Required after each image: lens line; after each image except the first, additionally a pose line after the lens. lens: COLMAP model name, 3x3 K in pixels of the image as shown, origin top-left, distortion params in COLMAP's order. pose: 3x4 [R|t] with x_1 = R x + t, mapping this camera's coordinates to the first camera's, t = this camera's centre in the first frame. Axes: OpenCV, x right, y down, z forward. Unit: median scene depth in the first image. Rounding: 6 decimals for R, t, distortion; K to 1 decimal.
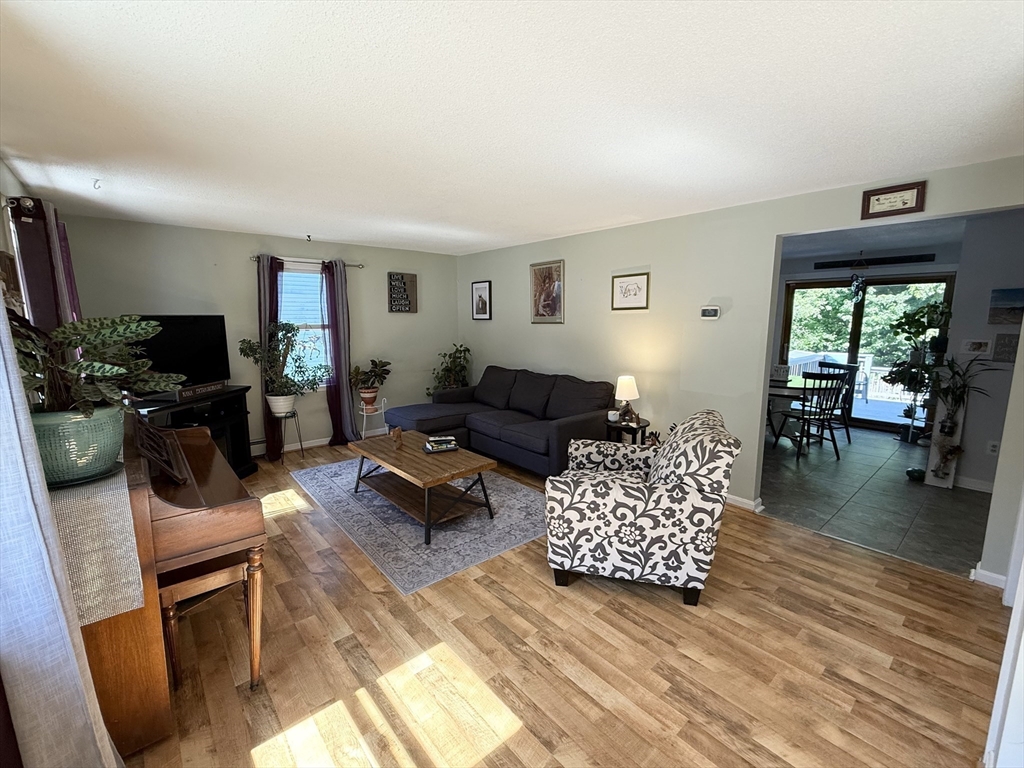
lens RADIAL K [[444.7, 0, 512.0], [0, 444.7, 384.0], [0, 0, 1]] dist [0.001620, 0.000114]
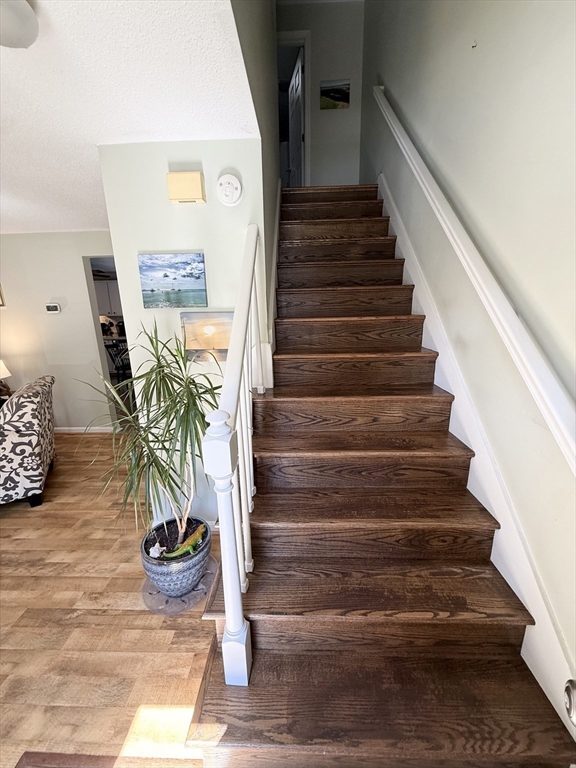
lens RADIAL K [[307.8, 0, 288.9], [0, 307.8, 381.3], [0, 0, 1]] dist [-0.000181, 0.000076]
pose [[0.674963, -0.191372, 0.712602, 0.335139], [0.134833, 0.981508, 0.135876, 0.059467], [-0.725428, 0.004371, 0.688285, -0.356111]]
